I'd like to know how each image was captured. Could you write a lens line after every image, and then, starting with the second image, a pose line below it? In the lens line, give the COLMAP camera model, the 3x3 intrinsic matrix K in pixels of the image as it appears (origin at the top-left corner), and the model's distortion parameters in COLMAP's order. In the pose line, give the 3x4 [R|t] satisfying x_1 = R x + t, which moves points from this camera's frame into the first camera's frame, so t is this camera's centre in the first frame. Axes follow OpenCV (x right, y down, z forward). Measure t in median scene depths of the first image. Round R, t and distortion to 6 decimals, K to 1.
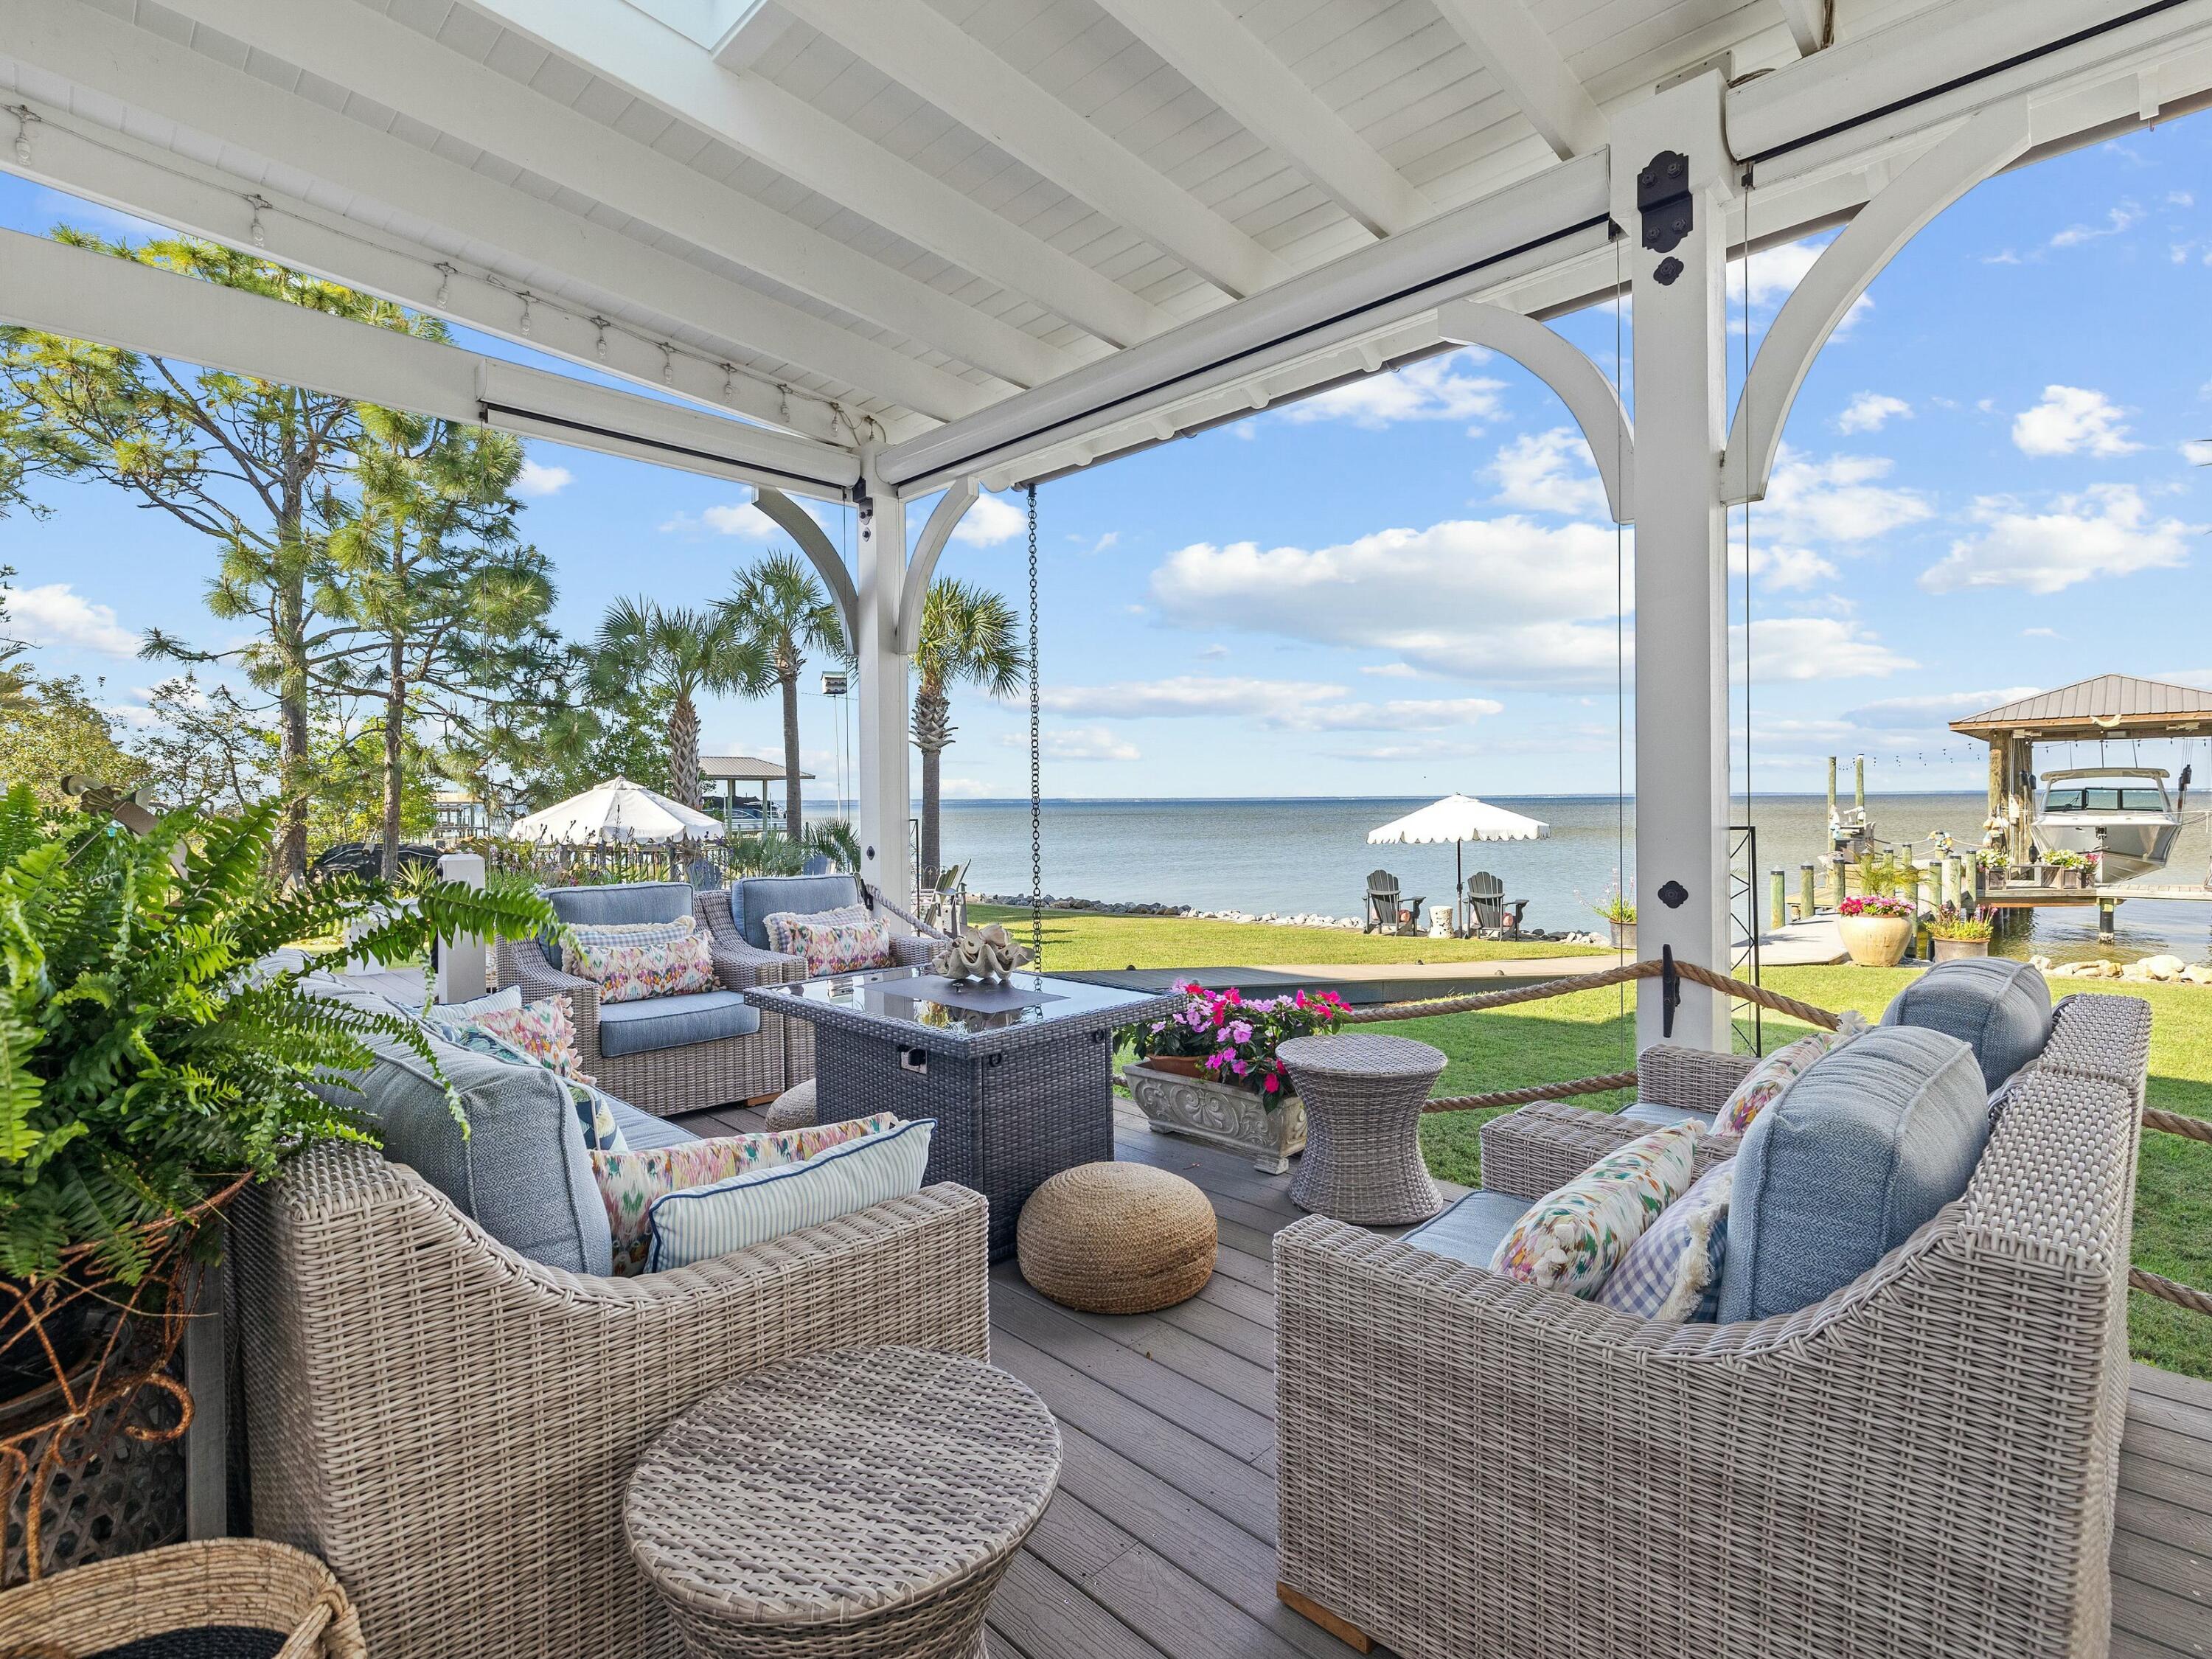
lens RADIAL K [[1065.7, 0, 1094.3], [0, 1065.7, 810.9], [0, 0, 1]] dist [0.000697, 0.000105]
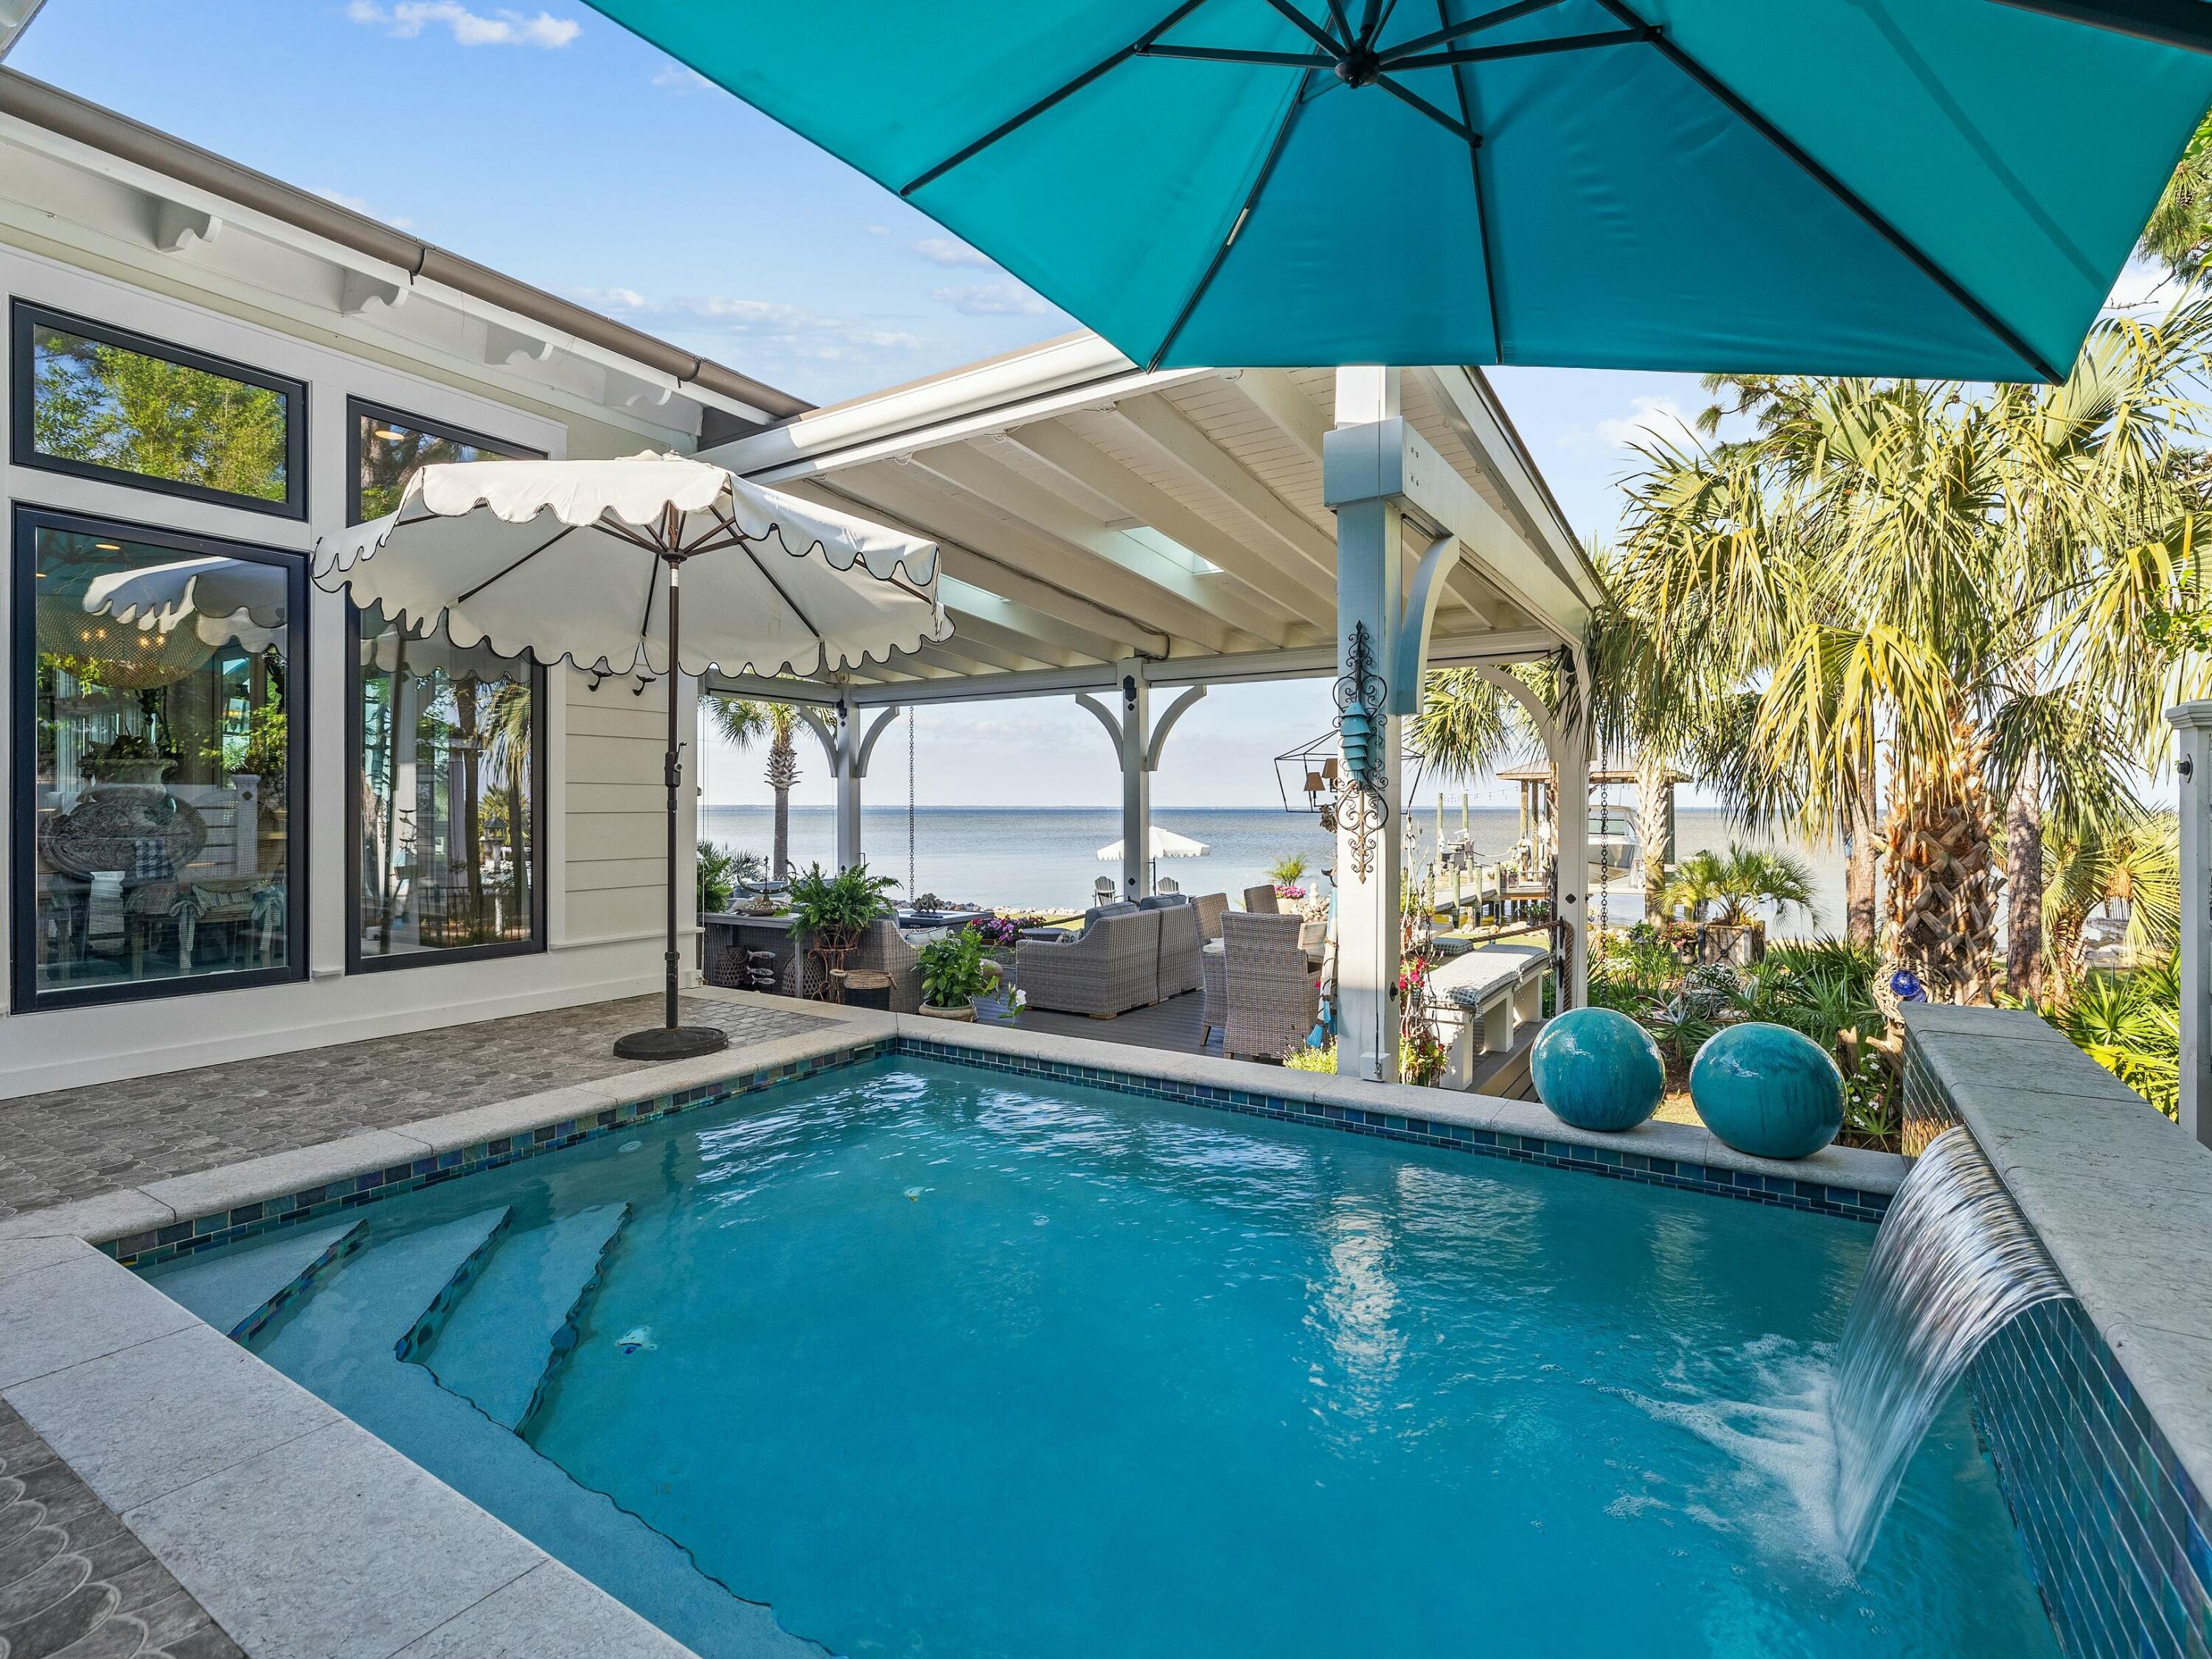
lens RADIAL K [[1065.7, 0, 1094.3], [0, 1065.7, 810.9], [0, 0, 1]] dist [0.000697, 0.000105]
pose [[0.977528, 0.008528, 0.210634, -0.061102], [-0.006706, 0.999934, -0.009366, -0.022381], [-0.210700, 0.007743, 0.977520, -0.464974]]
